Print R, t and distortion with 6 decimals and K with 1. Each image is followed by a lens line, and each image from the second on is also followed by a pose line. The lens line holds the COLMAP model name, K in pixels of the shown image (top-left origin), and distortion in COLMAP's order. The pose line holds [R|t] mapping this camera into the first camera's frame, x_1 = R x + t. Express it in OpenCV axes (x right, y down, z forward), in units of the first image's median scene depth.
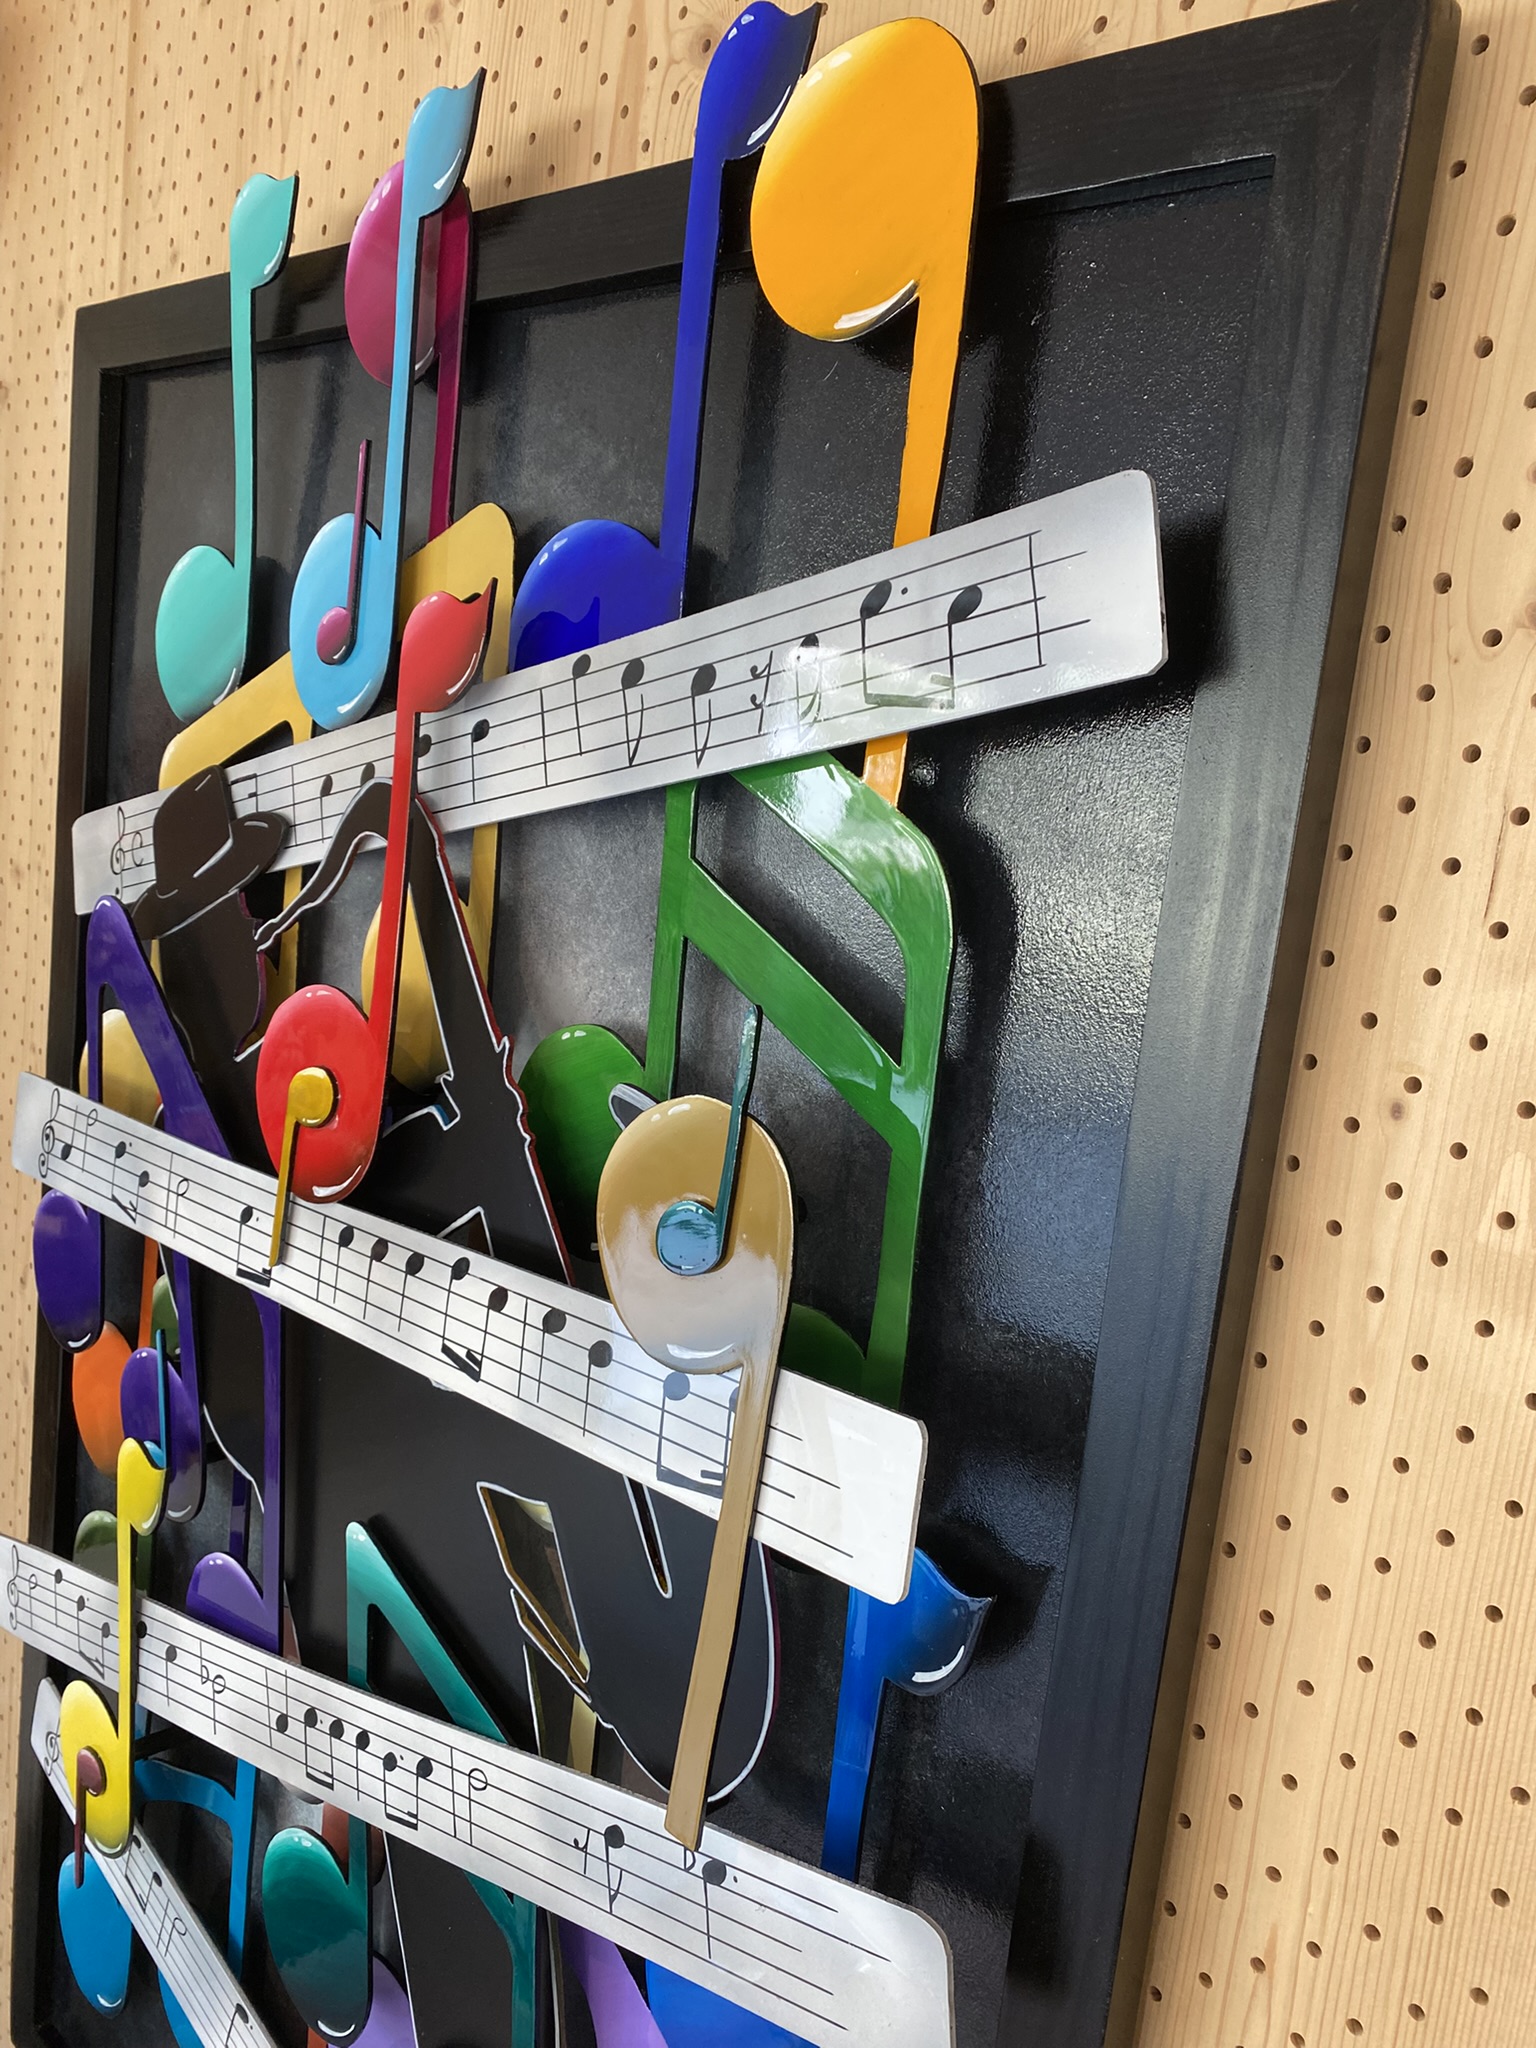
lens RADIAL K [[1565.9, 0, 769.0], [0, 1565.9, 1017.6], [0, 0, 1]] dist [0.010622, -0.003702]
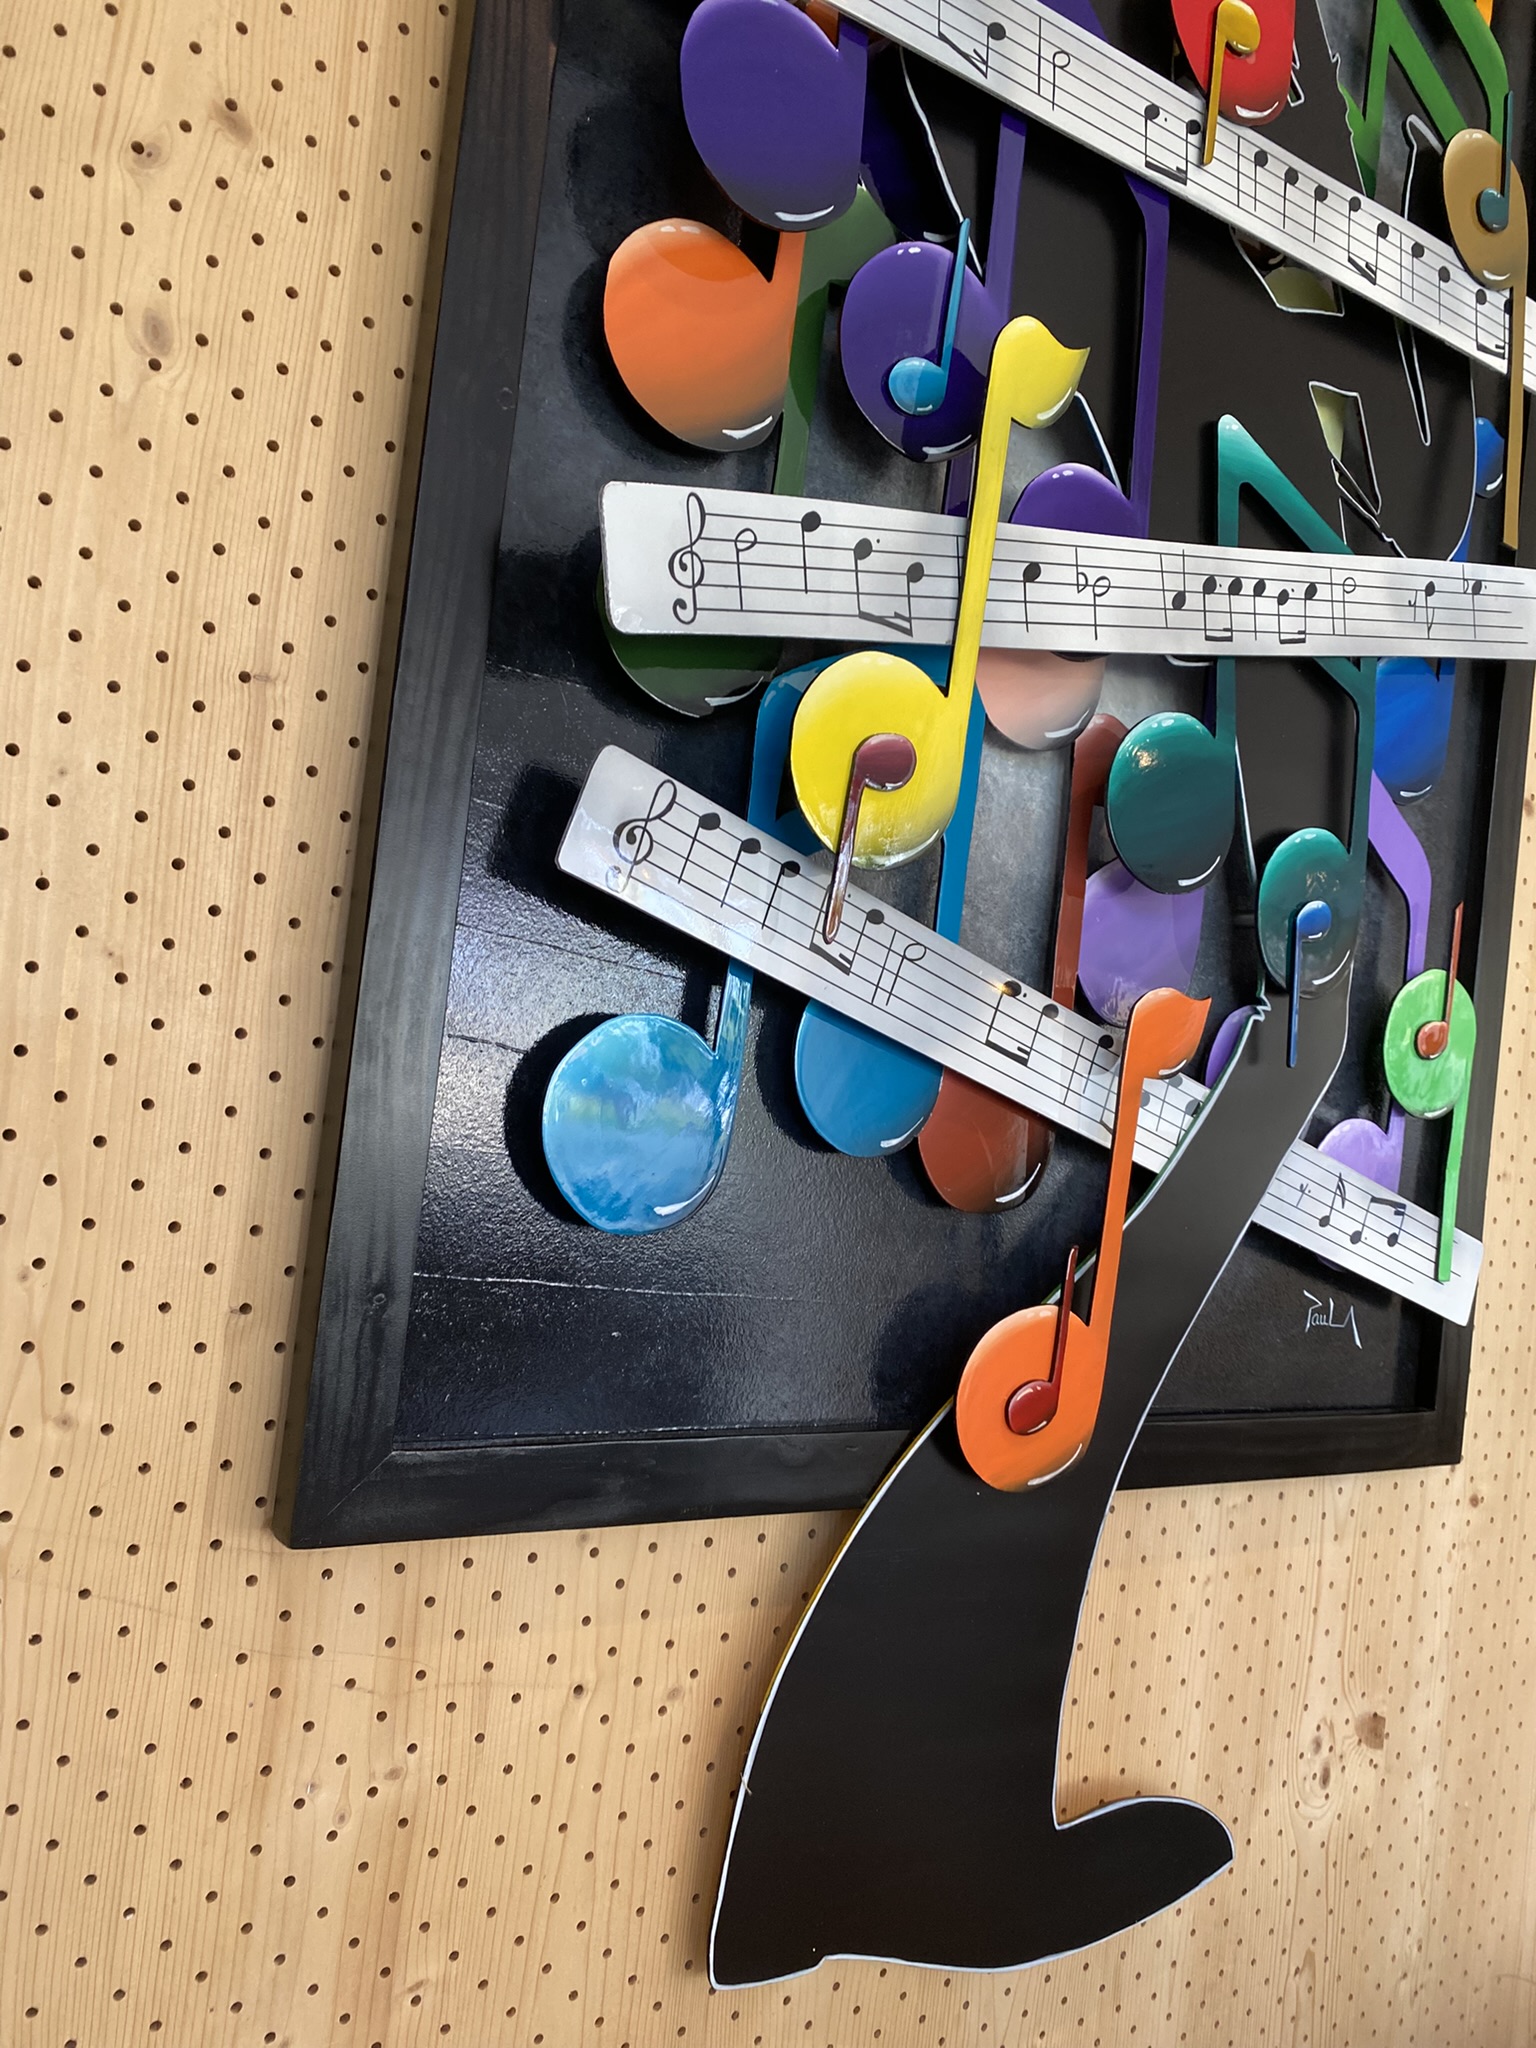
lens RADIAL K [[1583.8, 0, 770.7], [0, 1583.8, 1041.7], [0, 0, 1]] dist [0.002436, 0.003698]
pose [[0.208255, -0.047298, 0.976930, -1.638142], [0.063522, 0.997375, 0.034747, 0.782048], [-0.976010, 0.054820, 0.210713, 1.185571]]
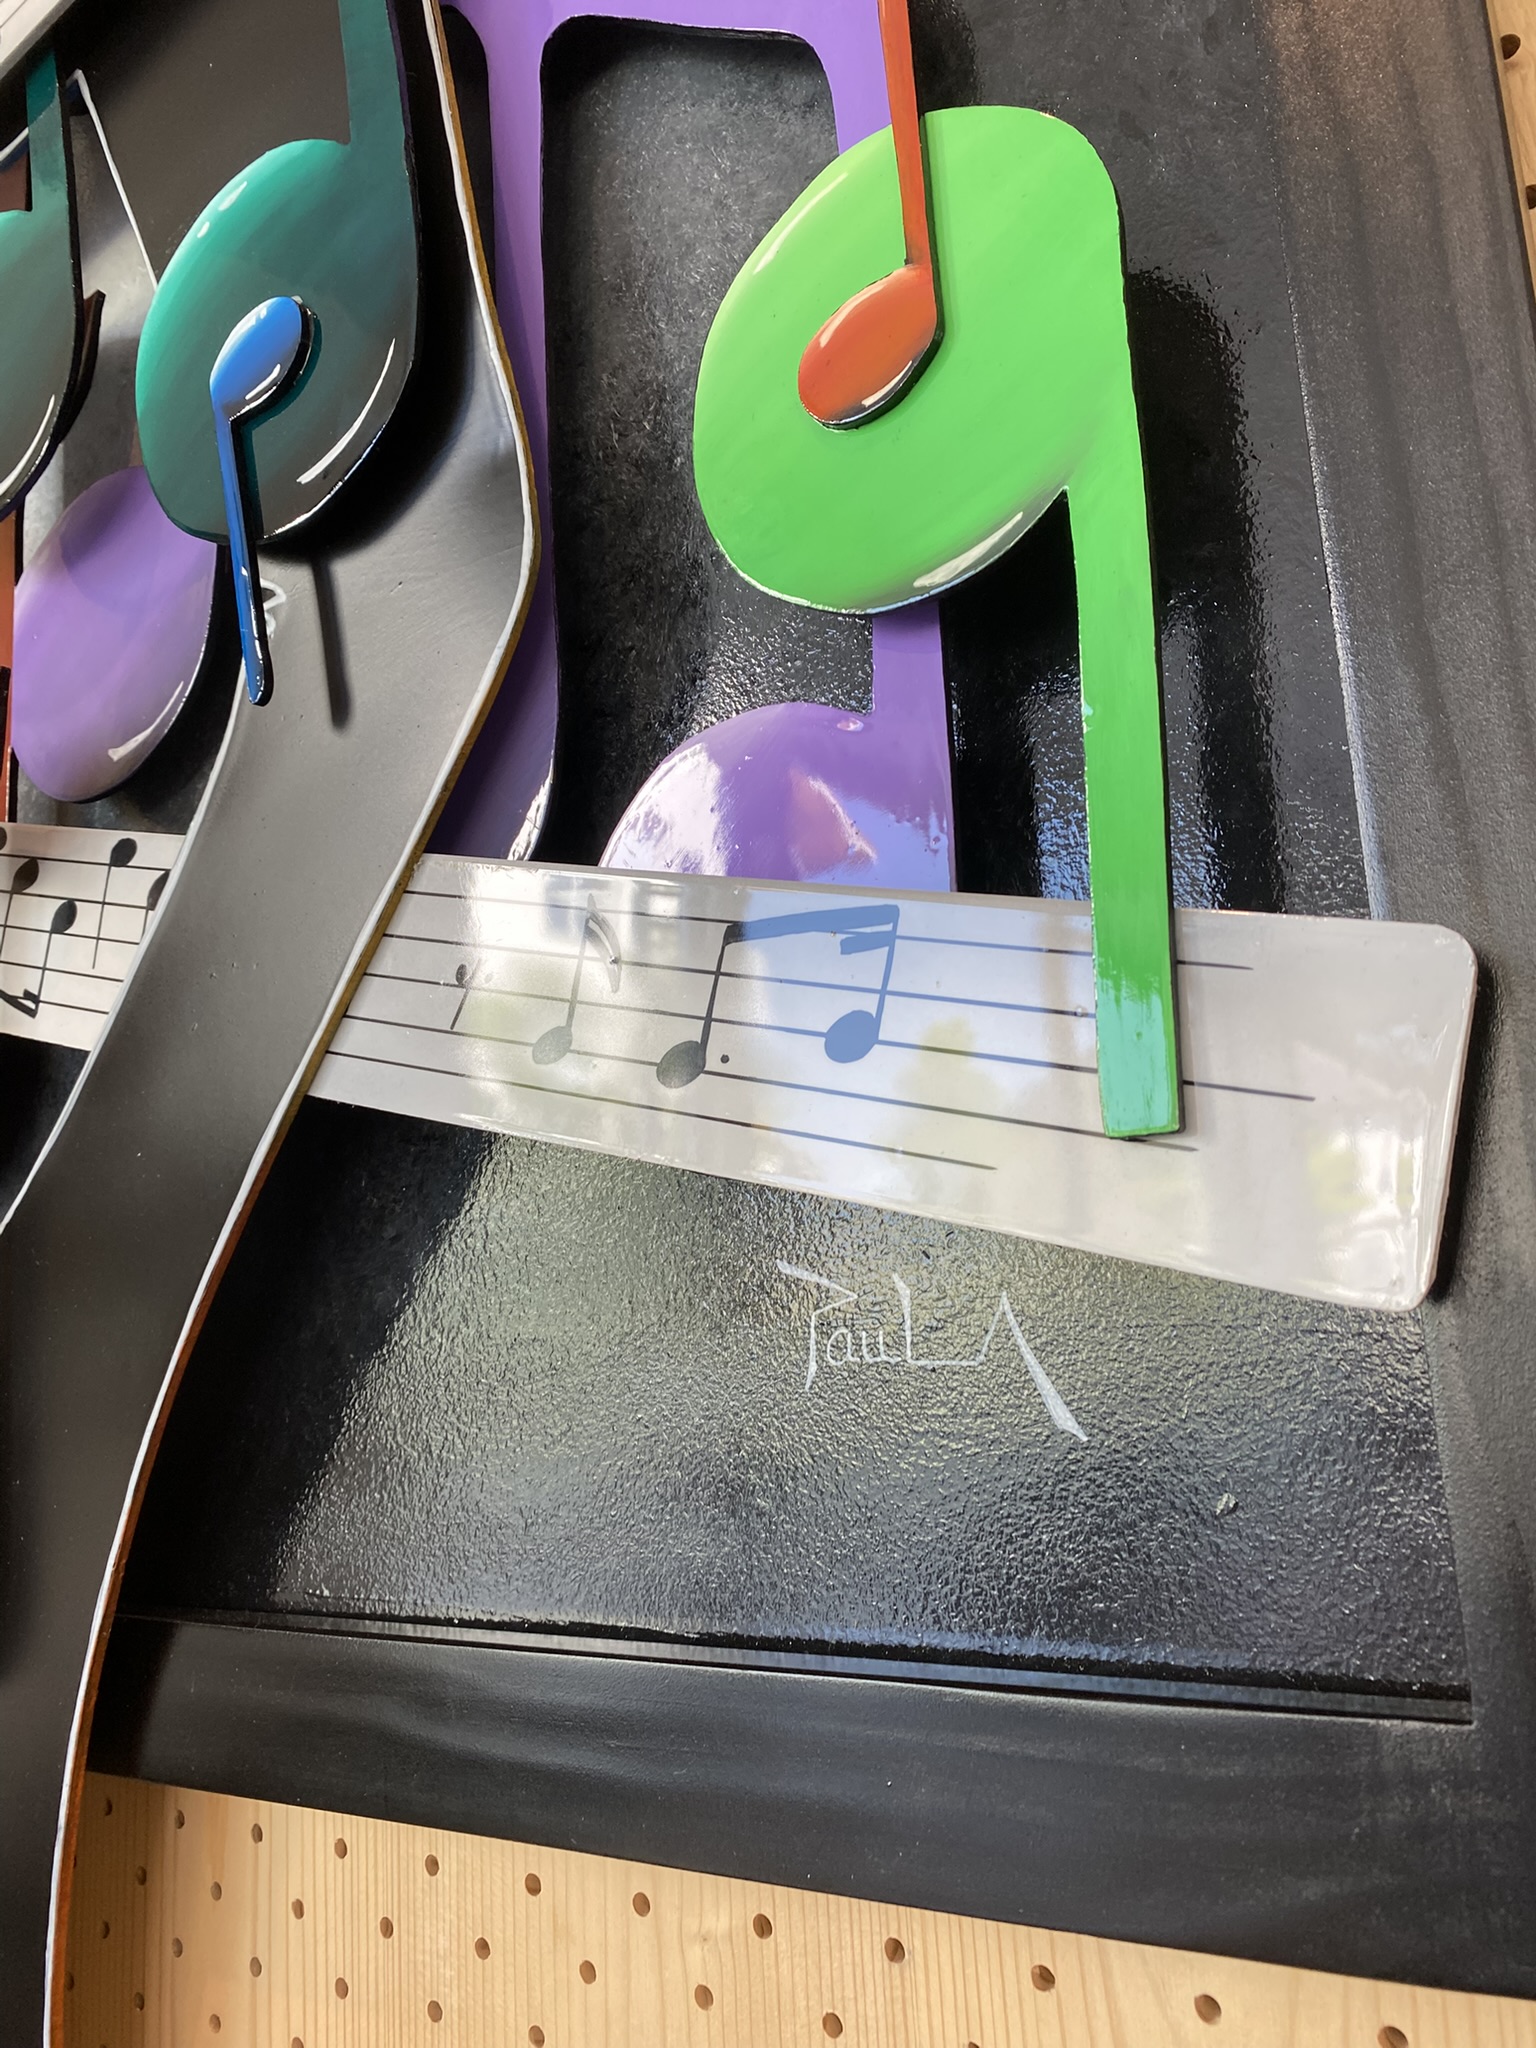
lens RADIAL K [[1587.5, 0, 764.8], [0, 1587.5, 987.1], [0, 0, 1]] dist [0.007757, -0.008657]
pose [[0.970185, -0.132349, 0.203038, -0.172166], [0.192824, 0.929026, -0.315799, 1.176652], [-0.146832, 0.345534, 0.926848, 0.537042]]
